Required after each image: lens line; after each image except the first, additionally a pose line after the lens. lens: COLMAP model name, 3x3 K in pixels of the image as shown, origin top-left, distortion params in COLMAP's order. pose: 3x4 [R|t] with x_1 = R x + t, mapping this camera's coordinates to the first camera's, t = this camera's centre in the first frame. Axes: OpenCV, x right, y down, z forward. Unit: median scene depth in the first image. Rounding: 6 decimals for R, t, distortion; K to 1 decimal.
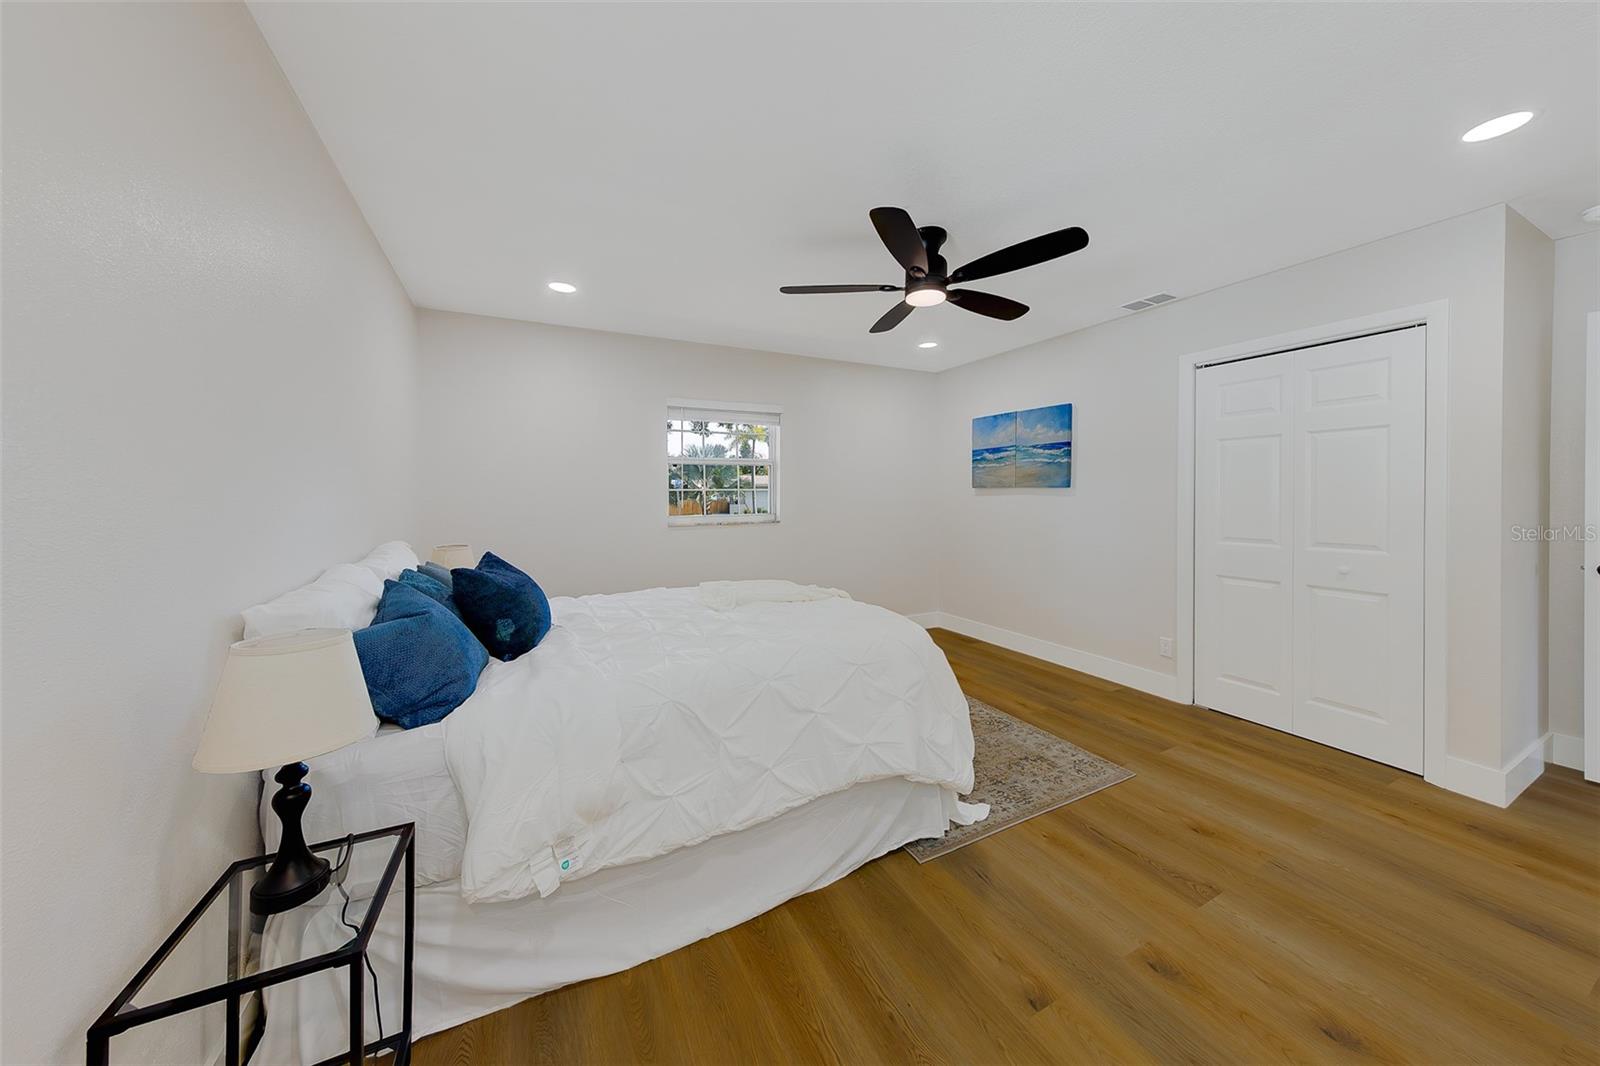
lens RADIAL K [[509.9, 0, 806.5], [0, 509.9, 494.5], [0, 0, 1]] dist [0.012106, -0.001299]
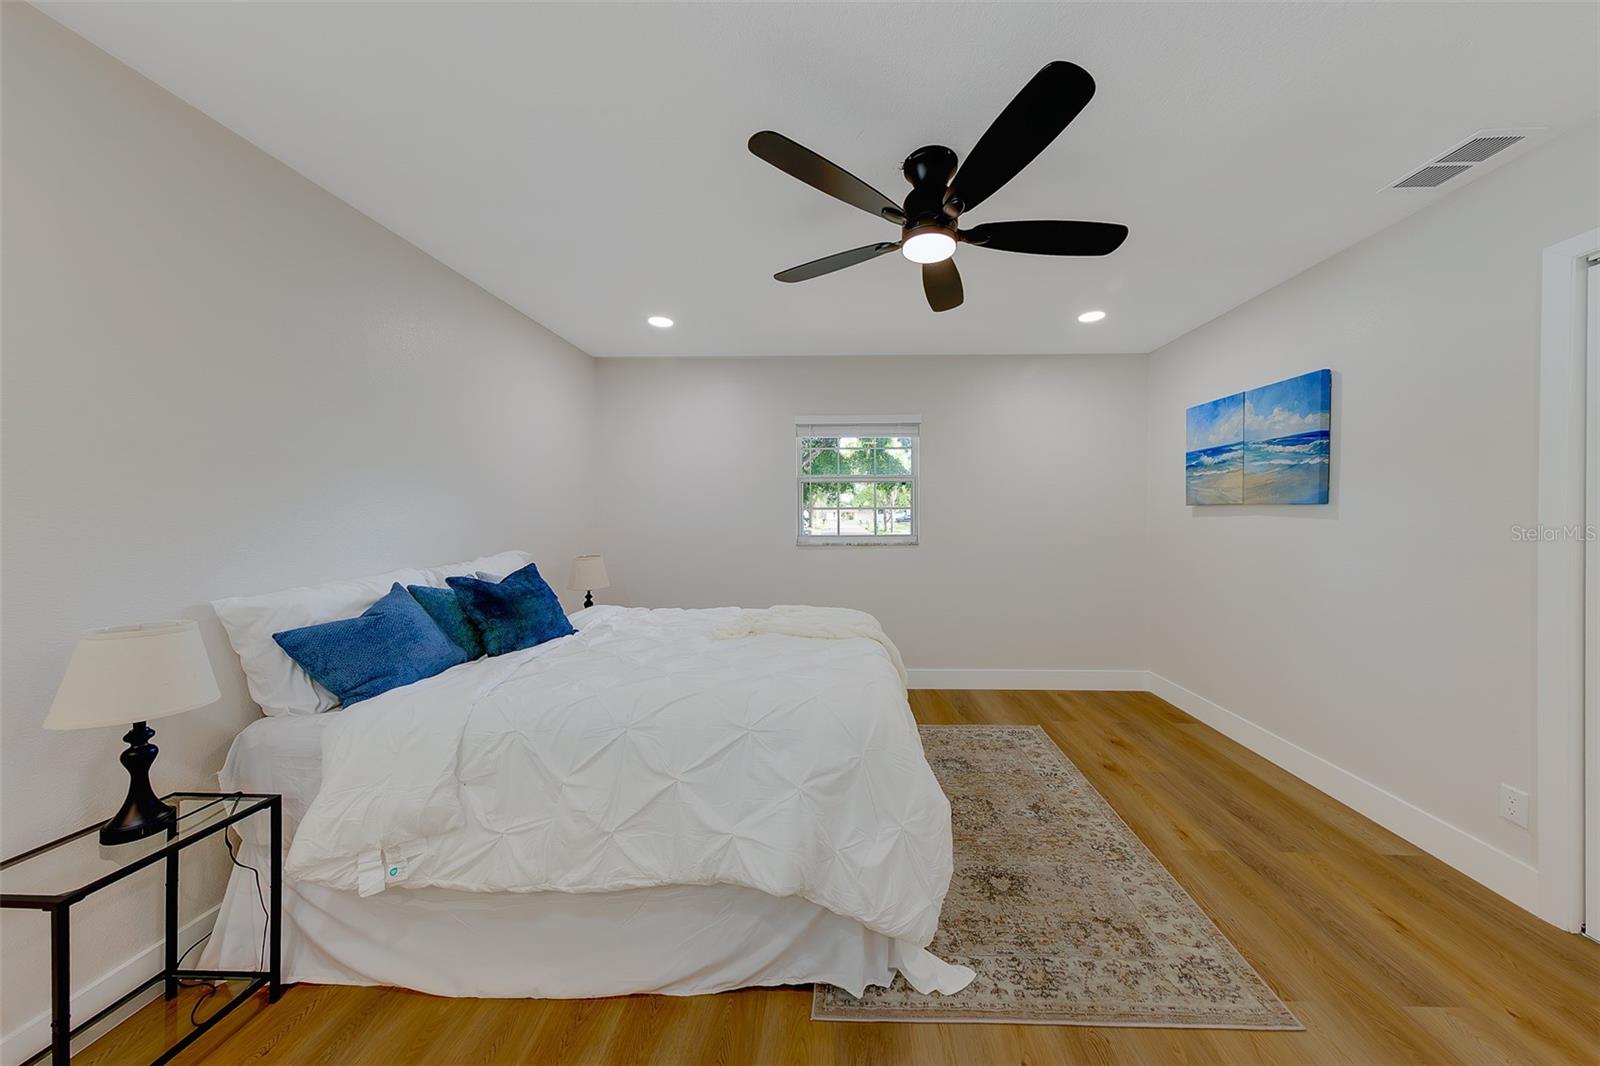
lens RADIAL K [[509.9, 0, 778.4], [0, 509.9, 512.8], [0, 0, 1]] dist [0.012106, -0.001299]
pose [[0.886647, 0.003408, -0.462435, 0.369632], [-0.003276, 0.999994, 0.001088, -0.003343], [0.462436, 0.000550, 0.886653, 0.232793]]
